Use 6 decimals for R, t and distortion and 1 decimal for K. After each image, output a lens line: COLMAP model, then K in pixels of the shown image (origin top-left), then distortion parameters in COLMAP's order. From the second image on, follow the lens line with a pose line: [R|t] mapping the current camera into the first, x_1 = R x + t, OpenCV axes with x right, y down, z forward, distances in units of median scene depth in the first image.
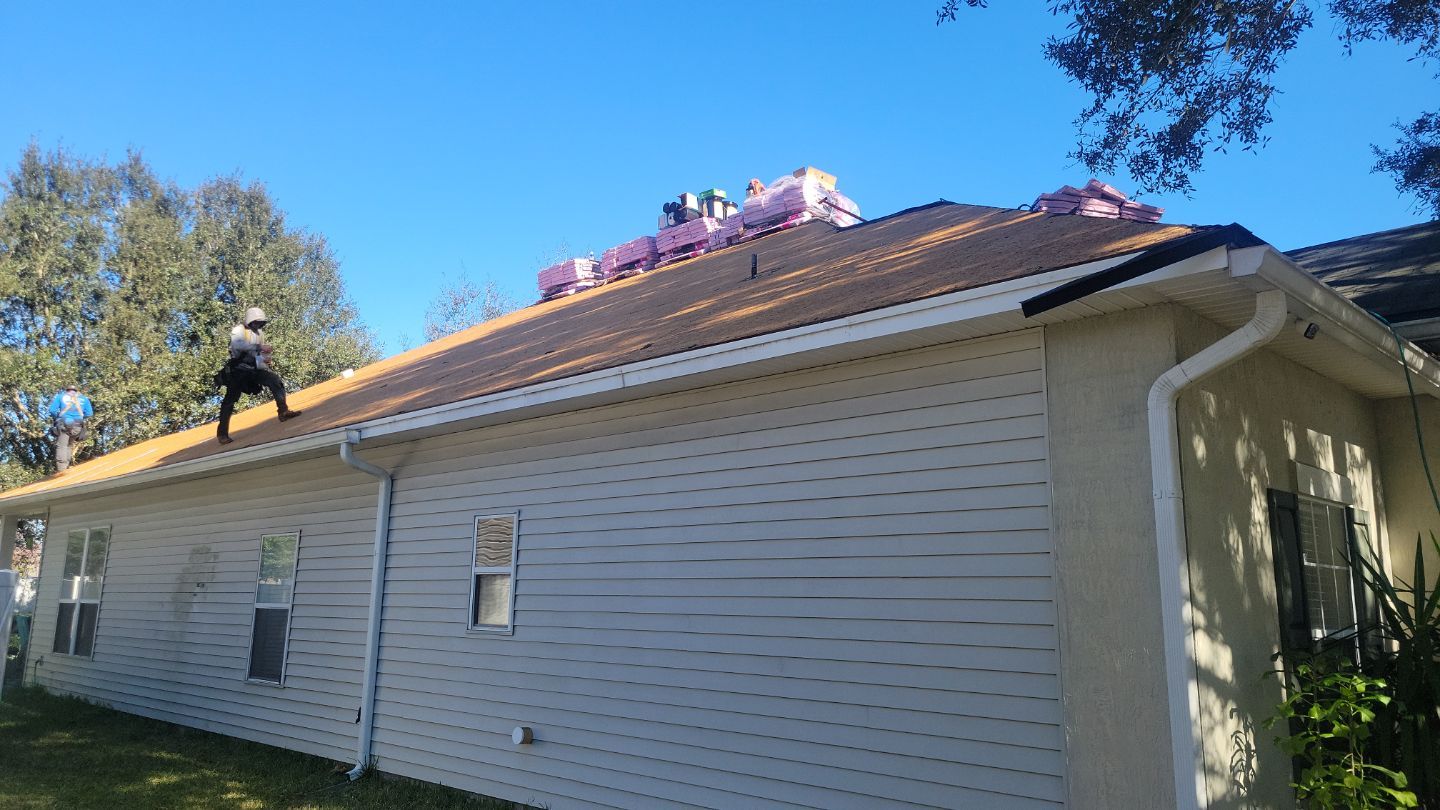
lens RADIAL K [[995.3, 0, 720.0], [0, 995.3, 405.0], [0, 0, 1]] dist [-0.004459, -0.008405]
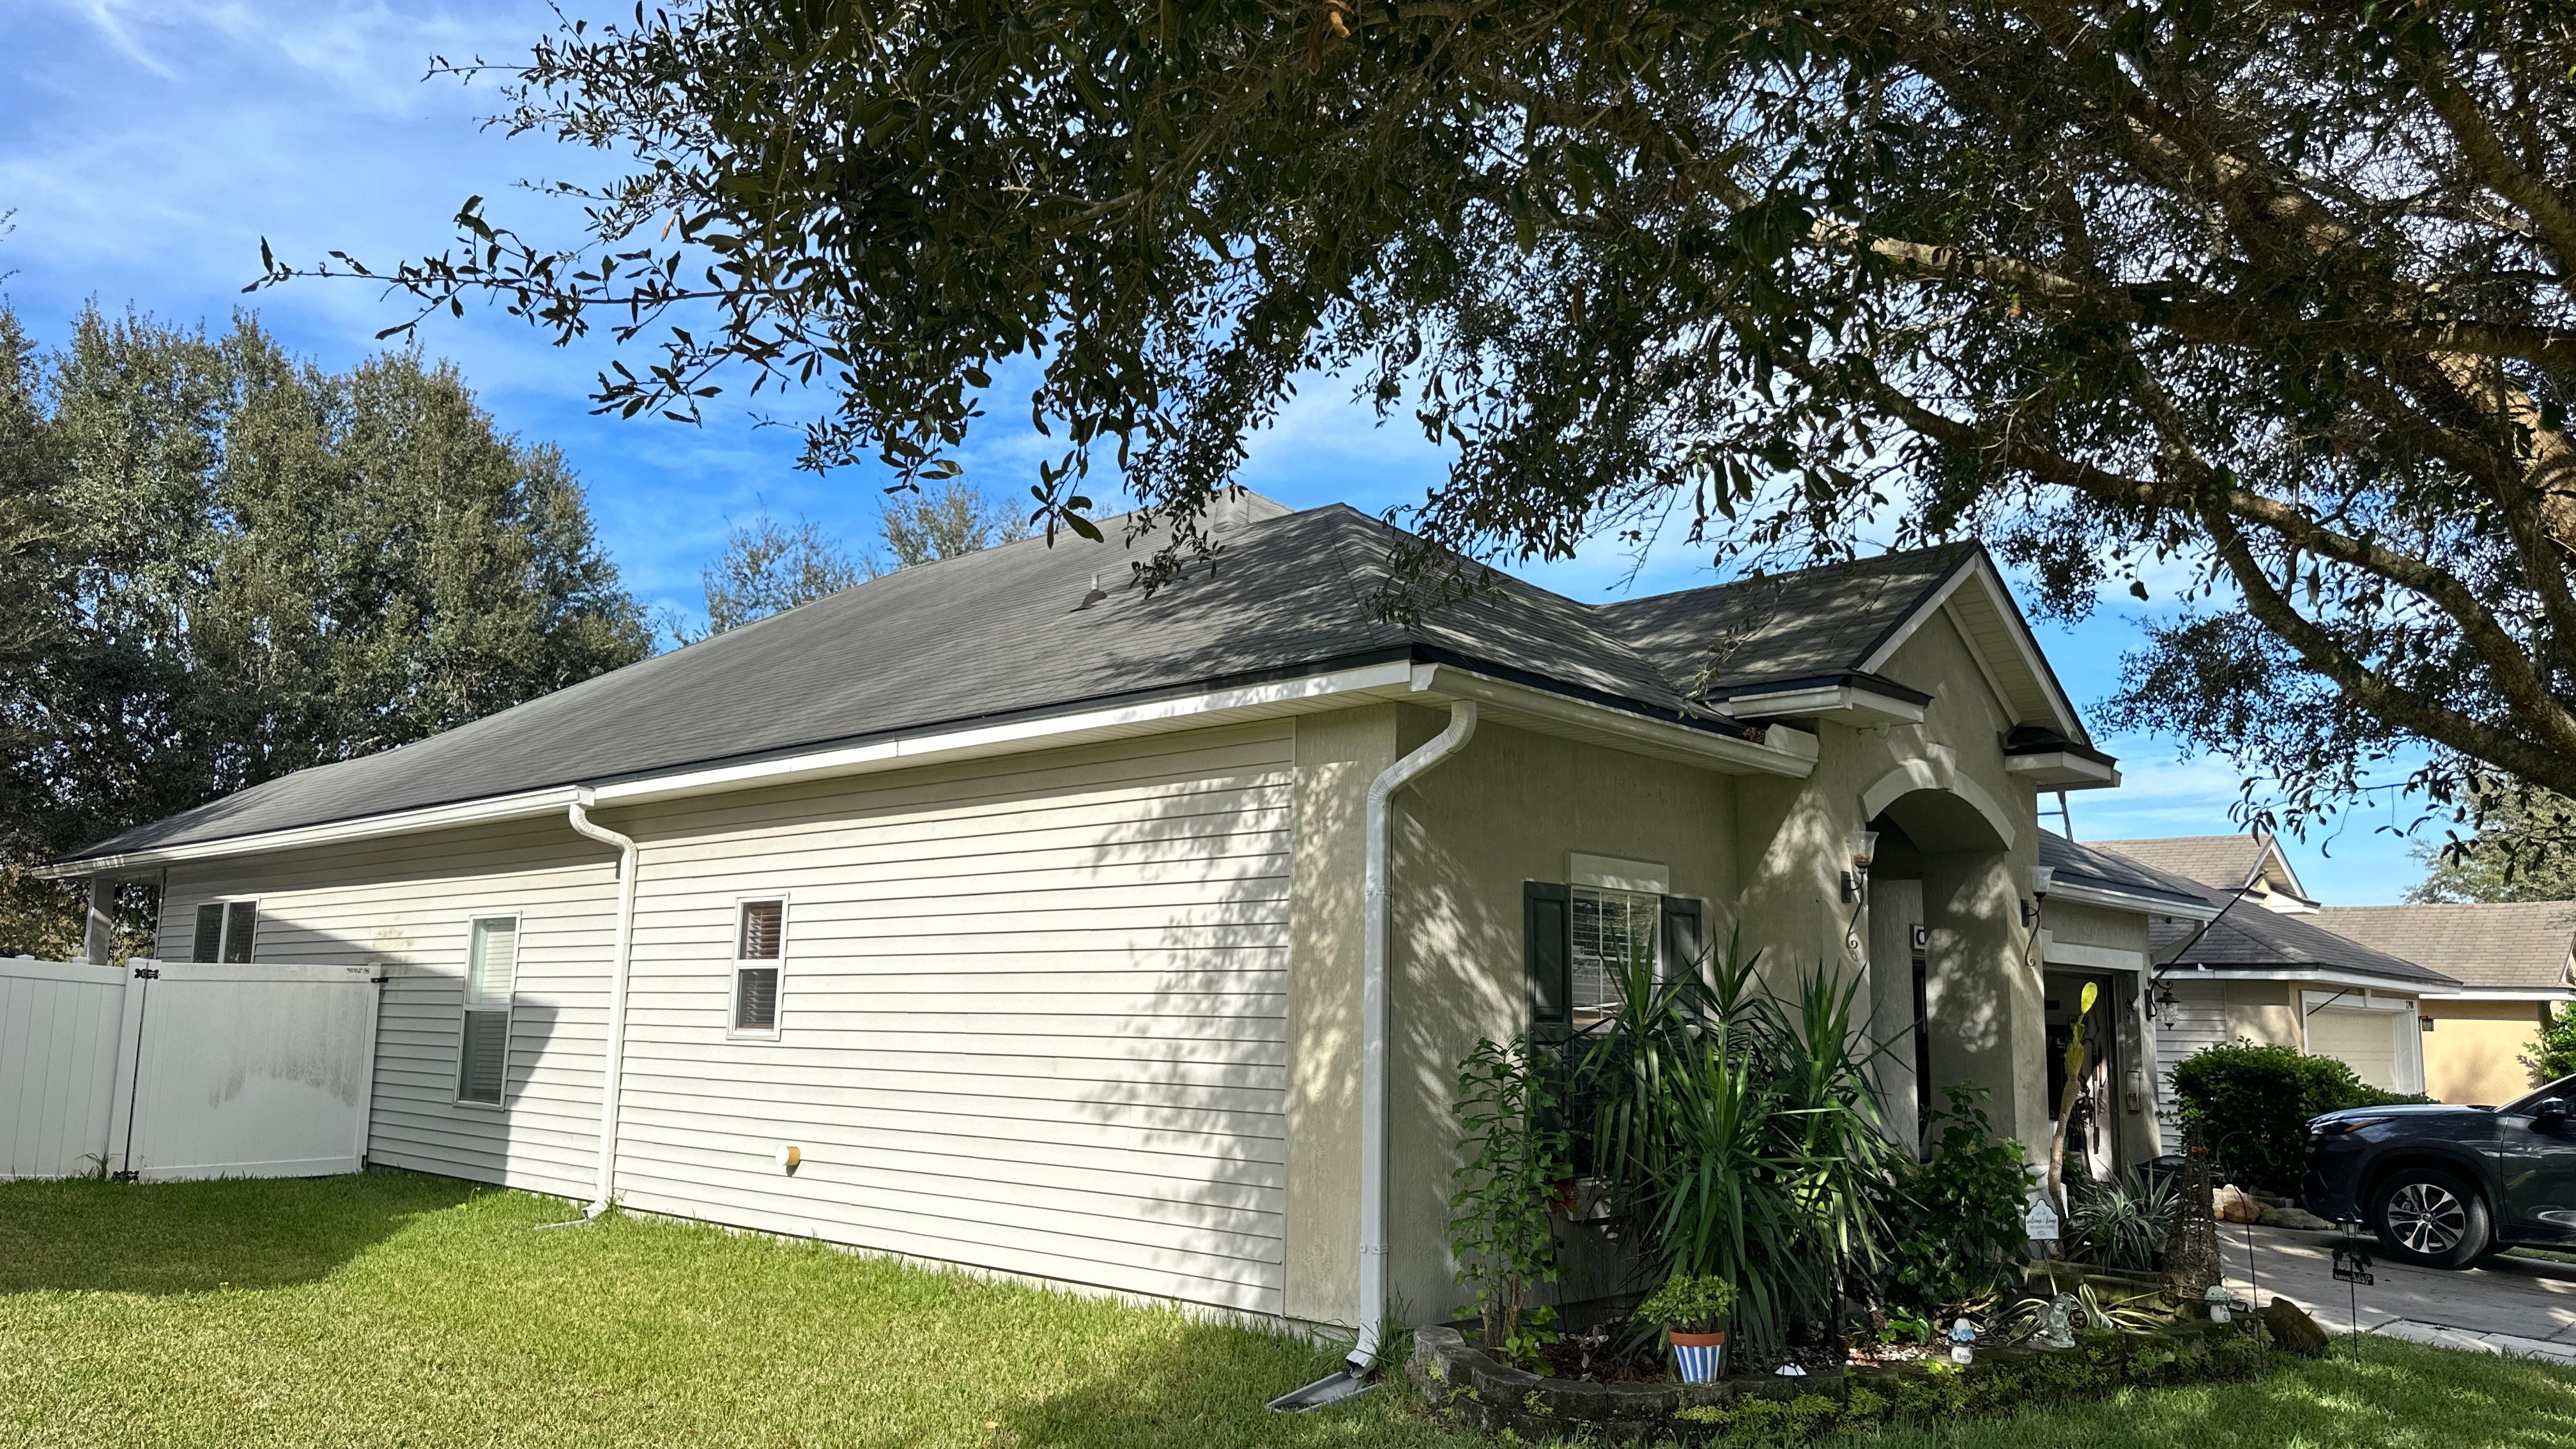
lens RADIAL K [[1780.5, 0, 1288.0], [0, 1780.5, 724.5], [0, 0, 1]] dist [-0.004459, -0.008405]
pose [[0.999964, 0.002822, 0.008041, 0.198102], [-0.003090, 0.999437, 0.033402, -0.082885], [-0.007942, -0.033425, 0.999410, -0.471216]]
